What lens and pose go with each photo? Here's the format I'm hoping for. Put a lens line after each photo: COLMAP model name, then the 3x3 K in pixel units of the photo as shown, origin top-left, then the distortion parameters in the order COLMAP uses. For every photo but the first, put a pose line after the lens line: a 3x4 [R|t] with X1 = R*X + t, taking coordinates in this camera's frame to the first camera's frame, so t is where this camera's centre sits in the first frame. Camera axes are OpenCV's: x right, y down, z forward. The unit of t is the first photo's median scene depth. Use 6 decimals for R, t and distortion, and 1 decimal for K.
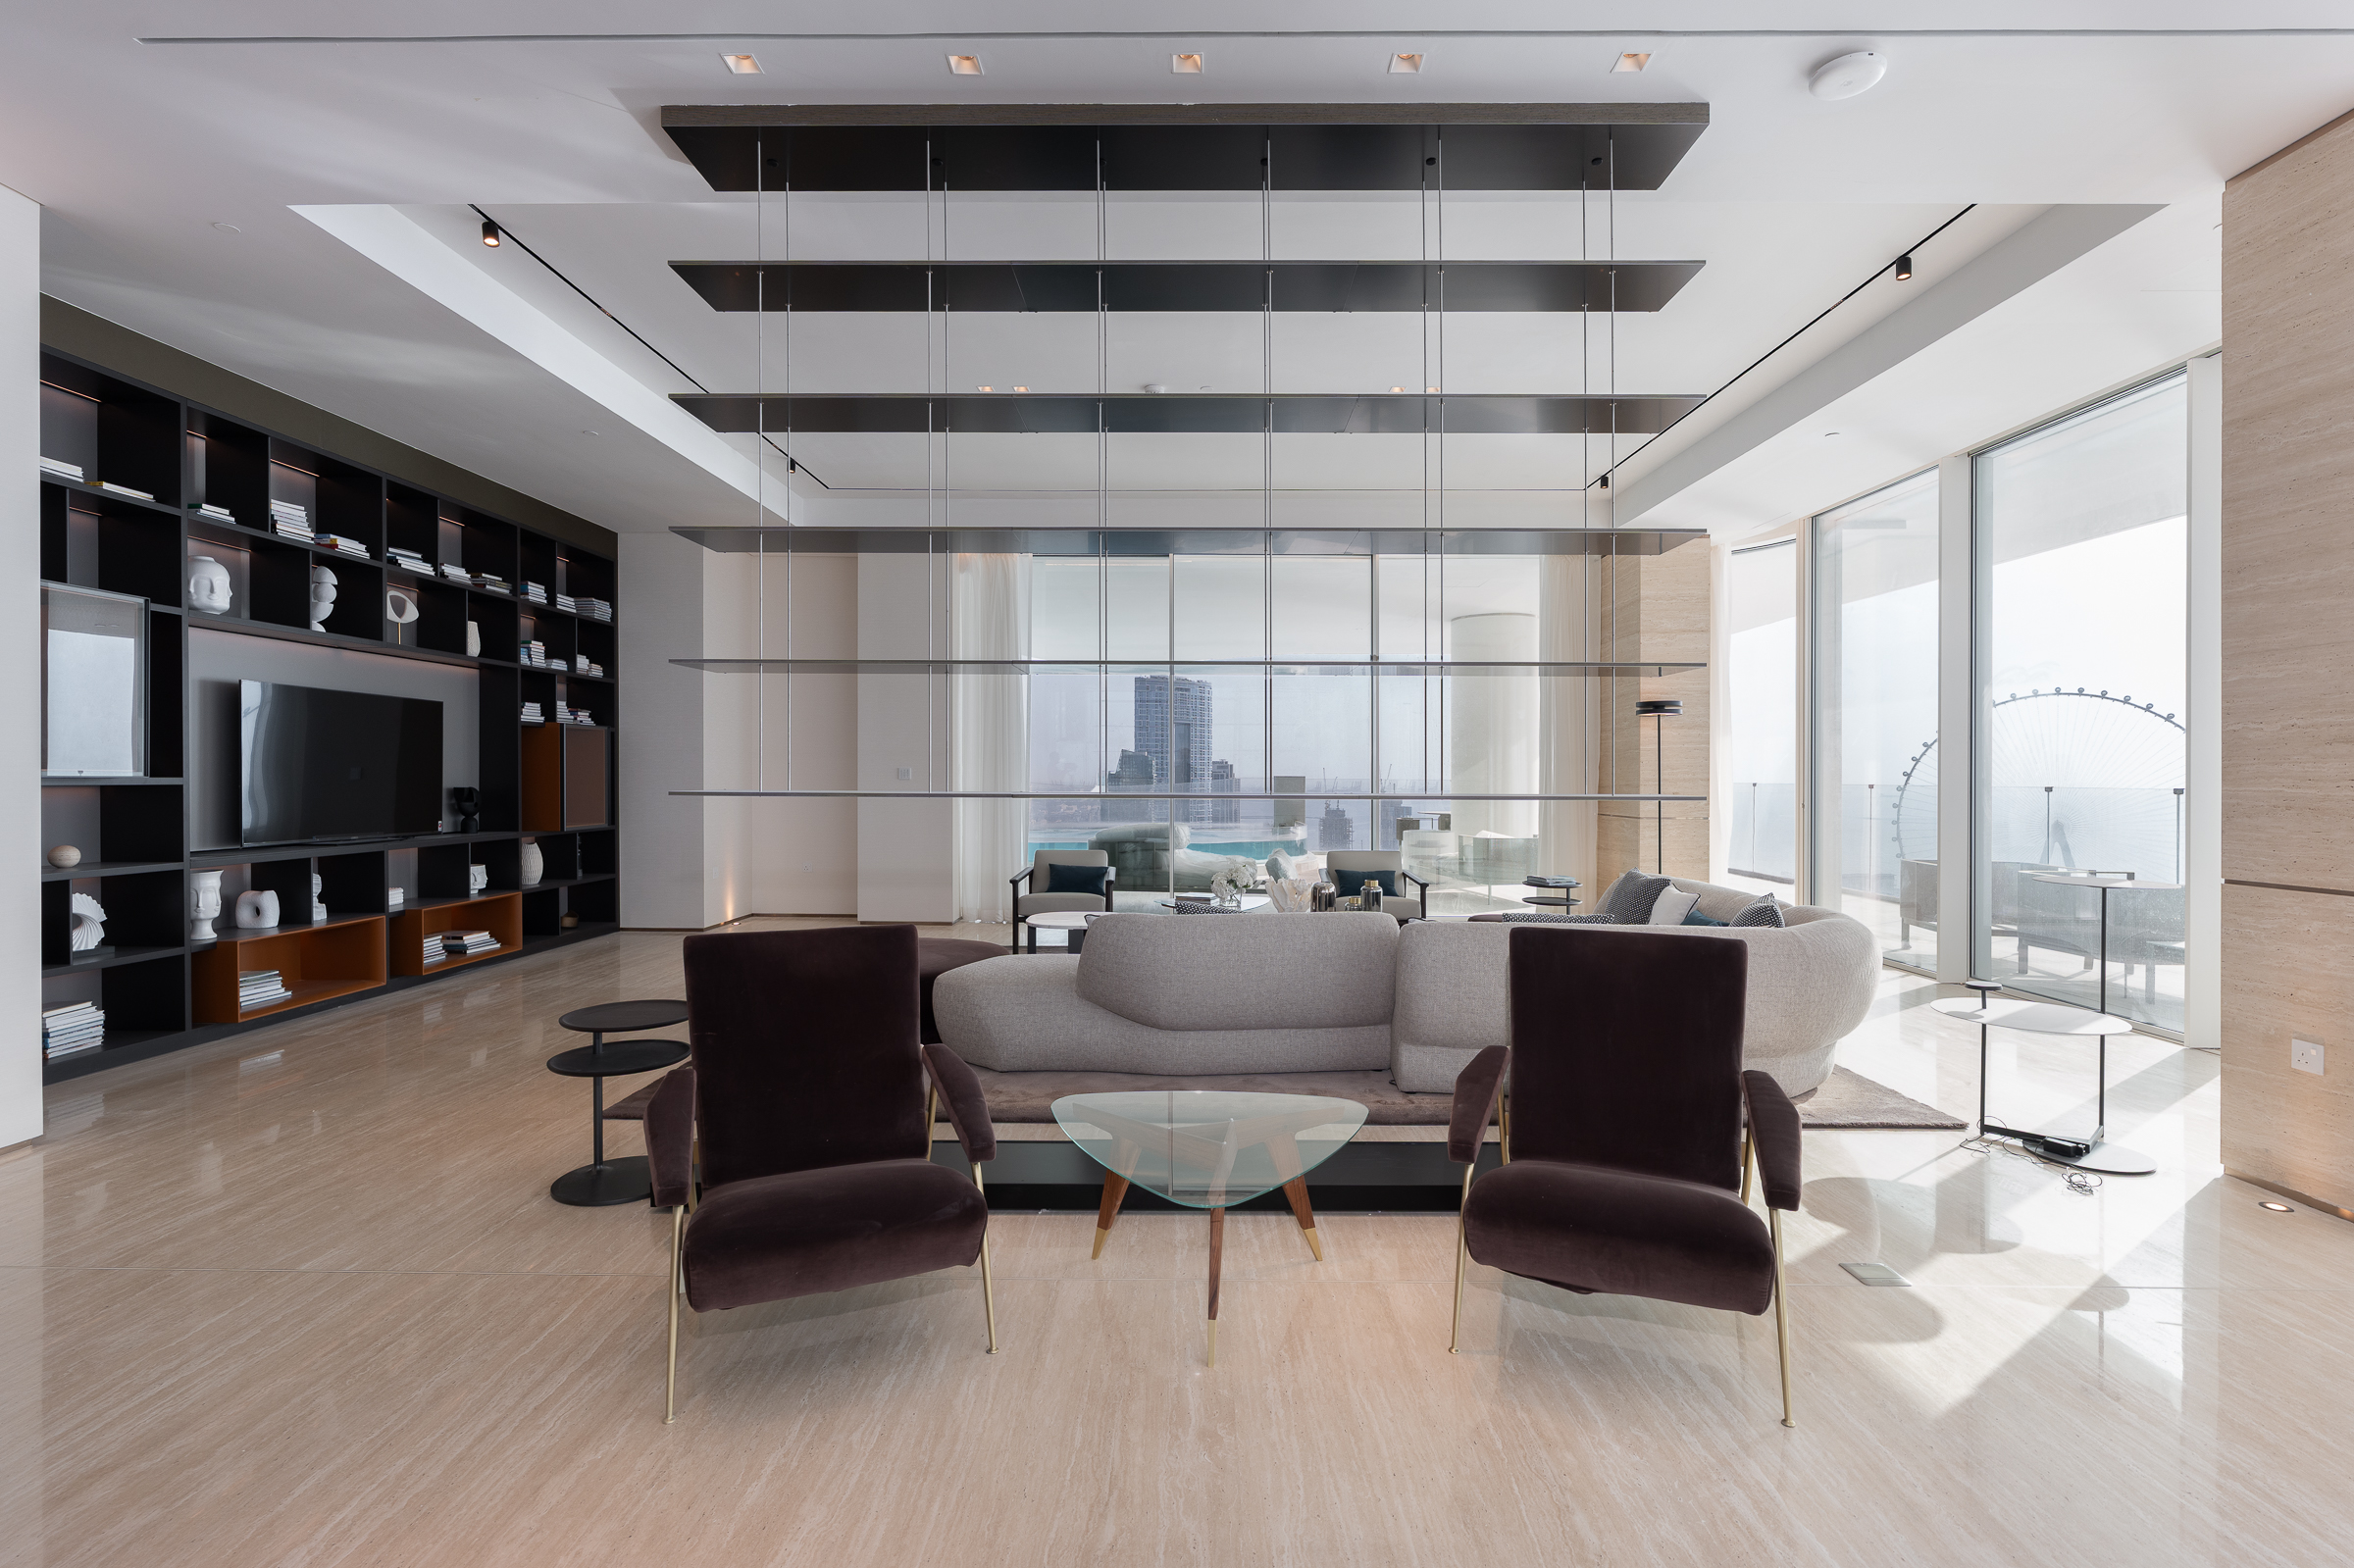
lens RADIAL K [[1086.9, 0, 1187.3], [0, 1086.9, 776.4], [0, 0, 1]] dist [-0.001304, -0.000275]
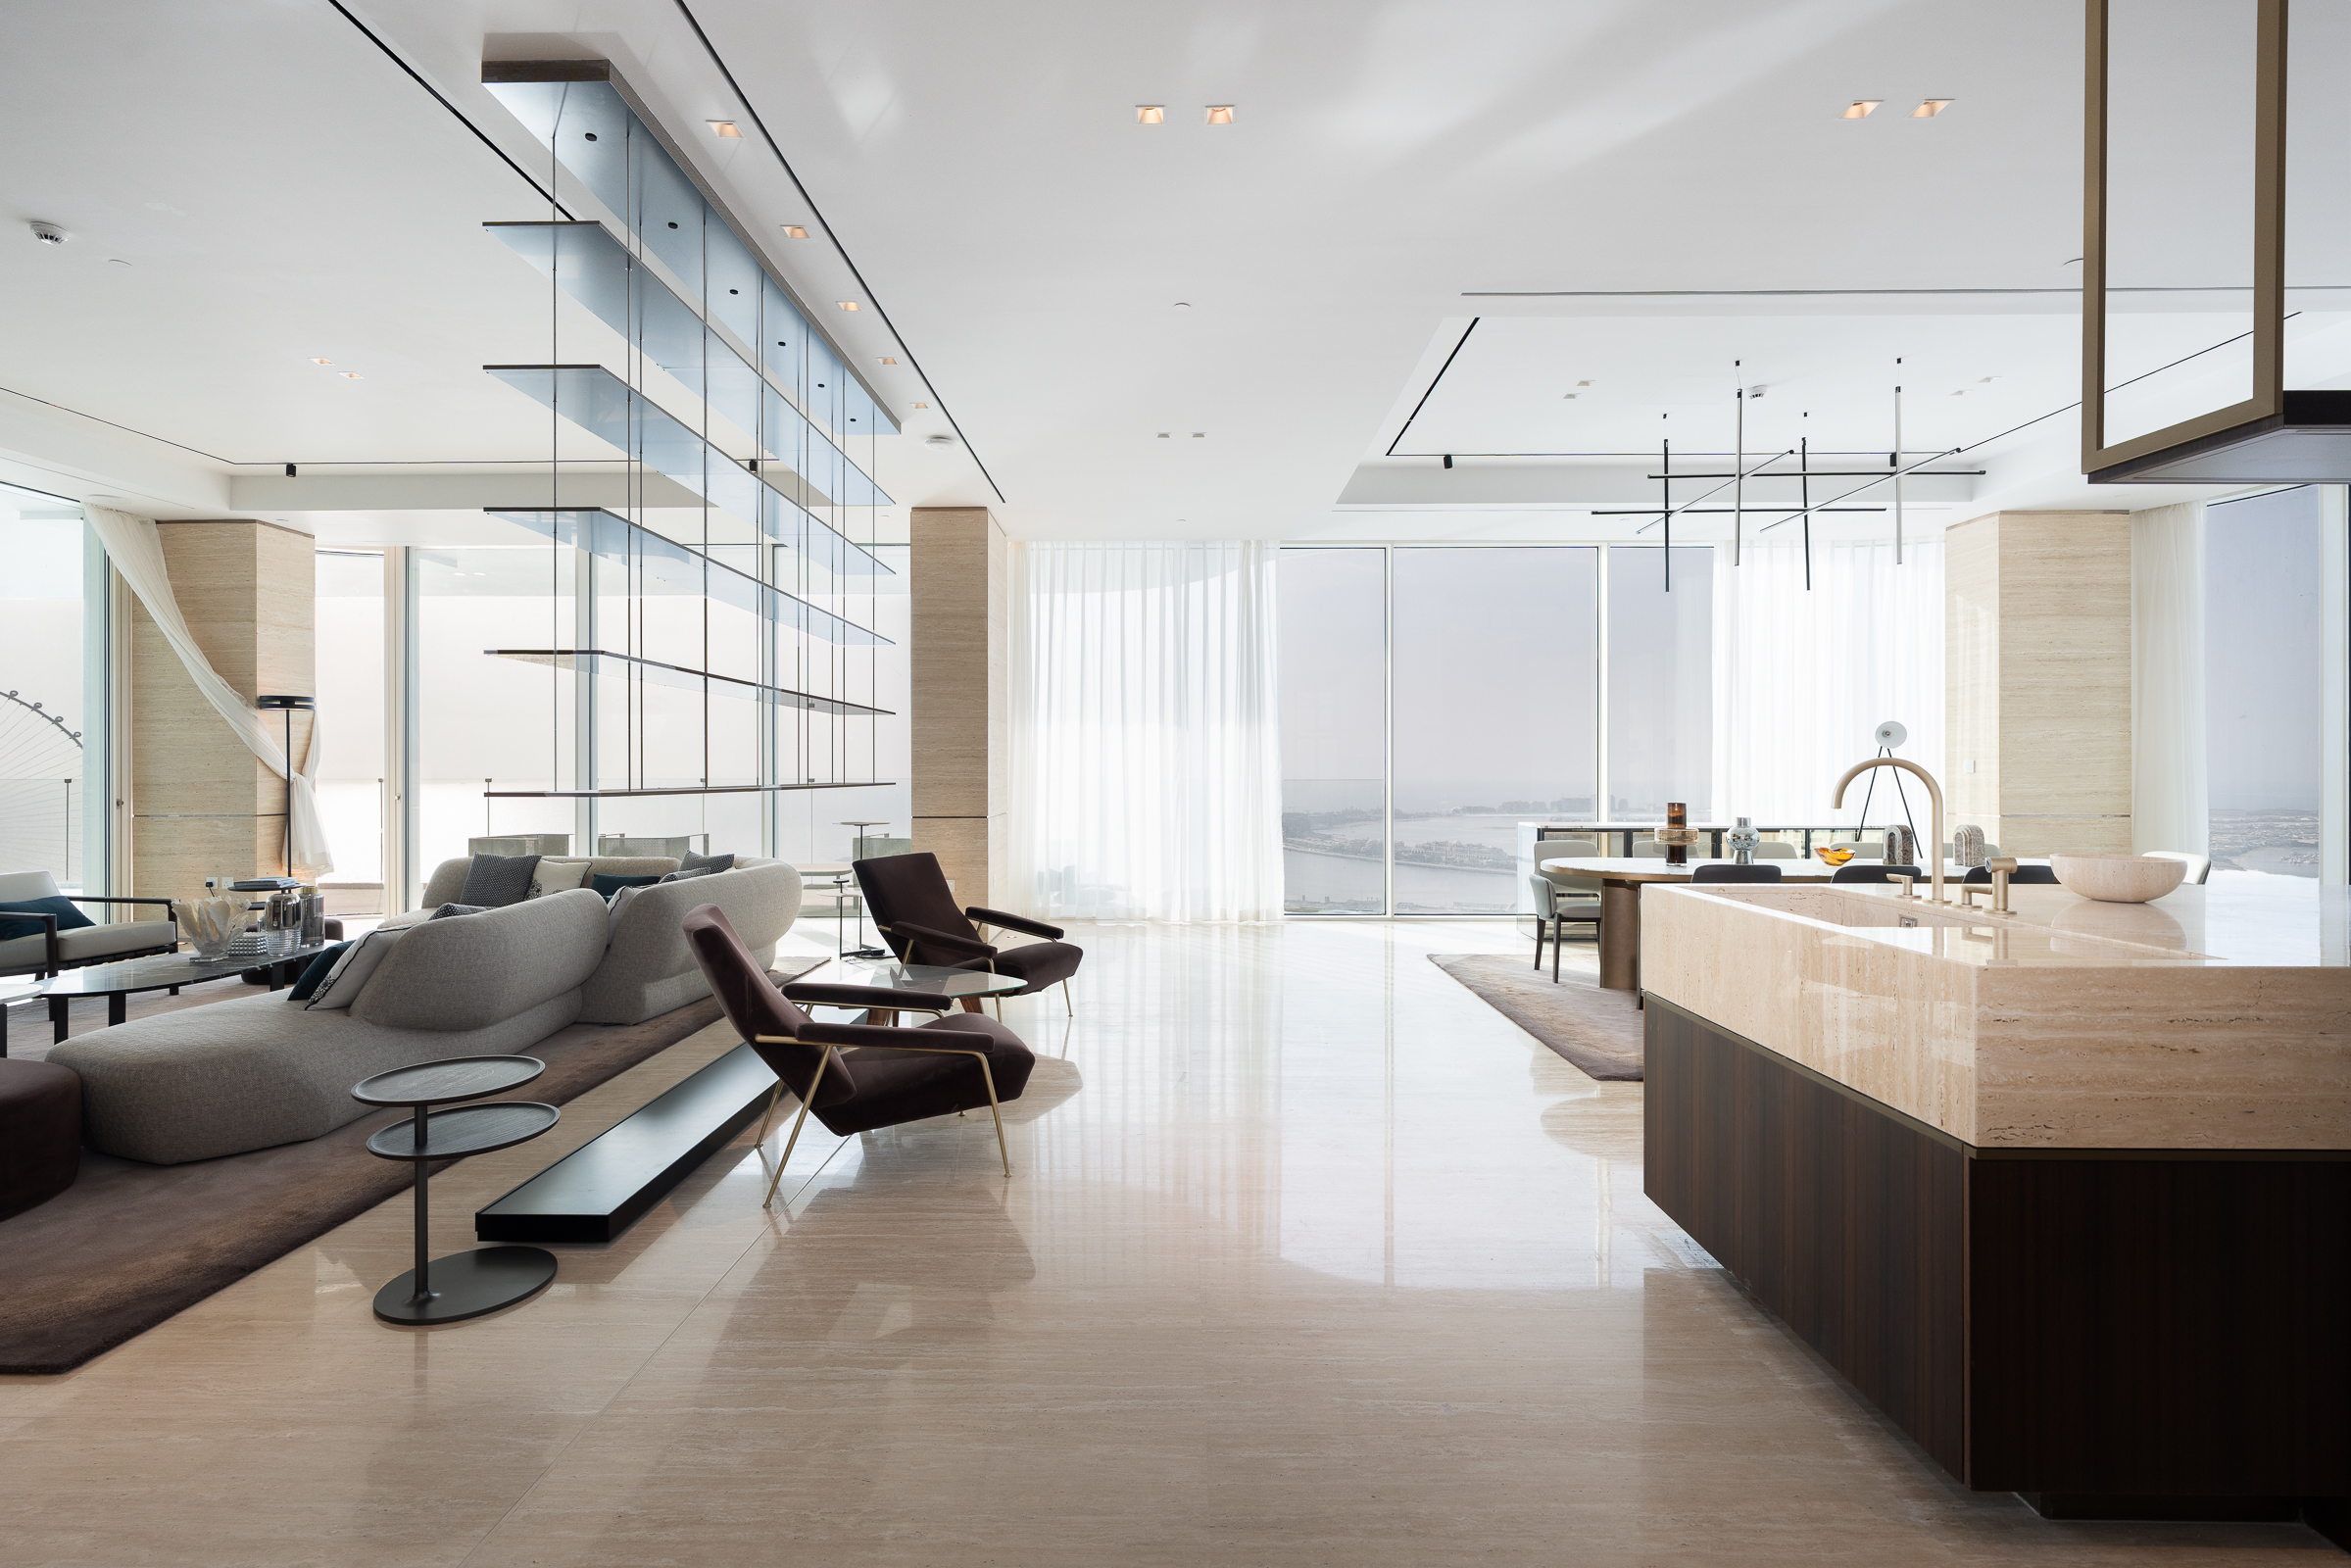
lens RADIAL K [[1059.9, 0, 1175.5], [0, 1059.9, 784.0], [0, 0, 1]] dist [0.000292, 0.000089]
pose [[-0.011630, -0.015326, 0.999815, -0.661759], [0.000883, 0.999882, 0.015338, -0.004001], [-0.999932, 0.001061, -0.011615, 0.248365]]
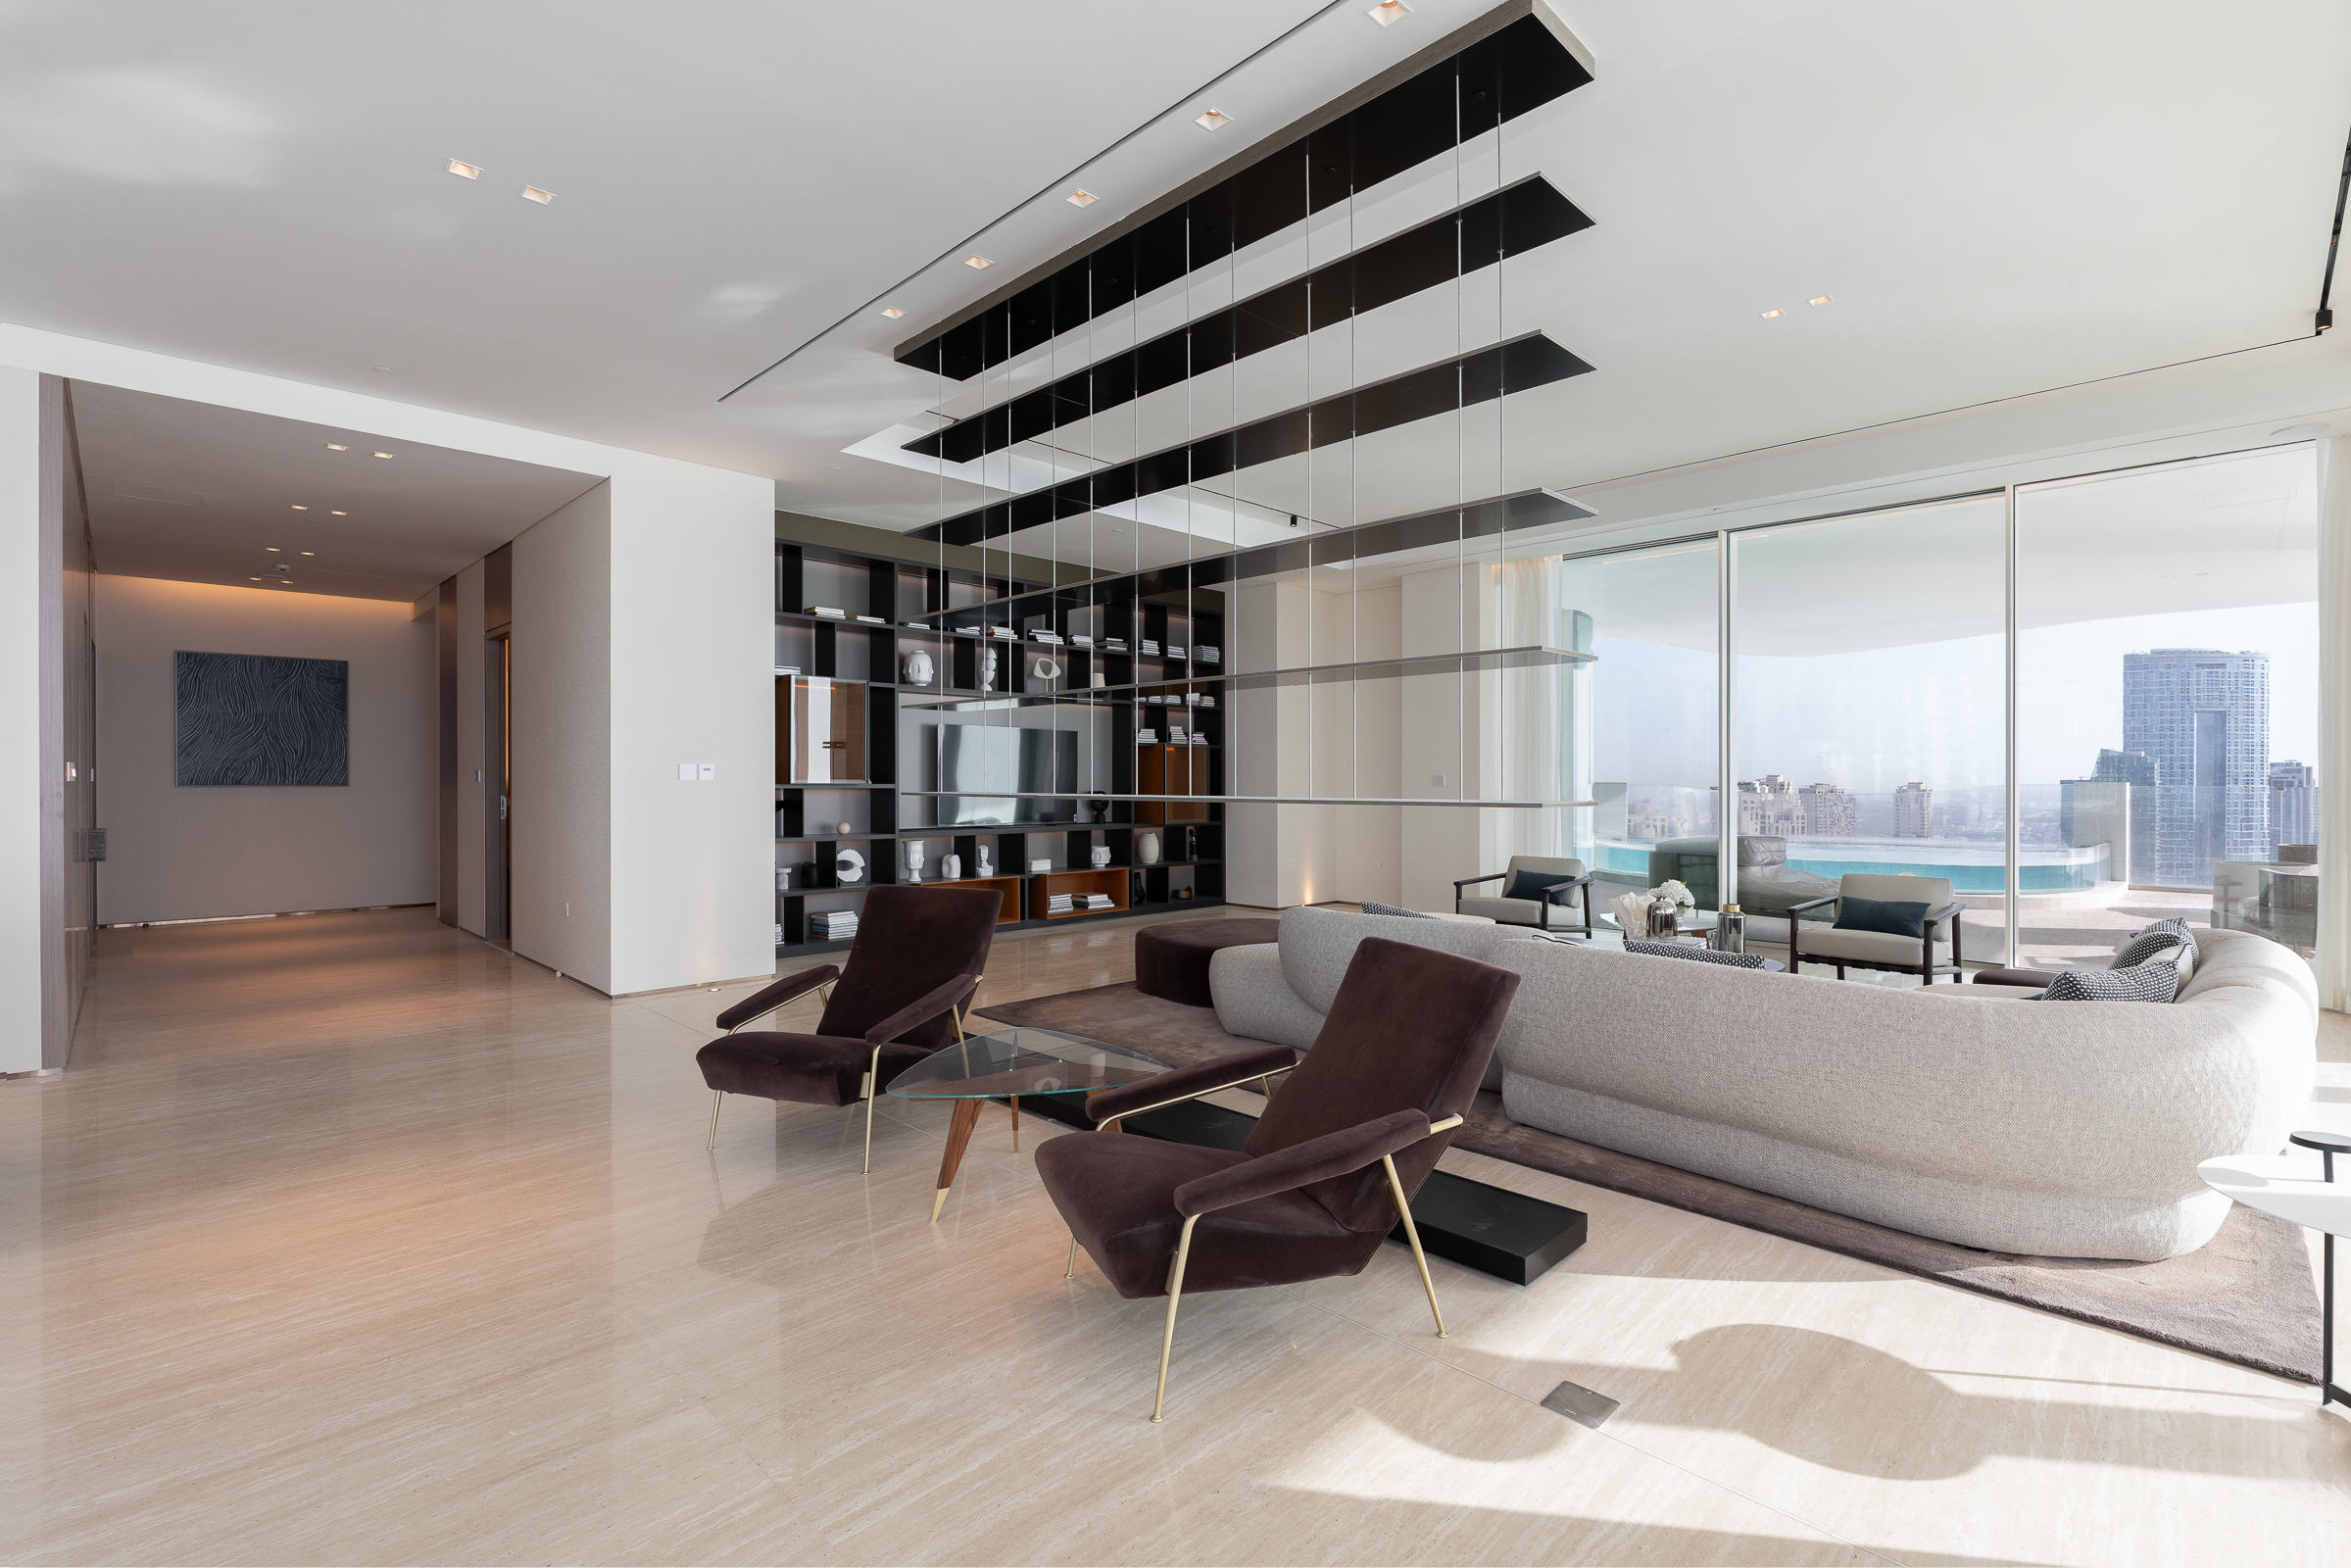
lens RADIAL K [[1059.9, 0, 1175.5], [0, 1059.9, 784.0], [0, 0, 1]] dist [0.000292, 0.000089]
pose [[0.712058, -0.000839, -0.702120, 0.390812], [0.000757, 1.000000, -0.000427, 0.001584], [0.702121, -0.000227, 0.712058, 0.095908]]
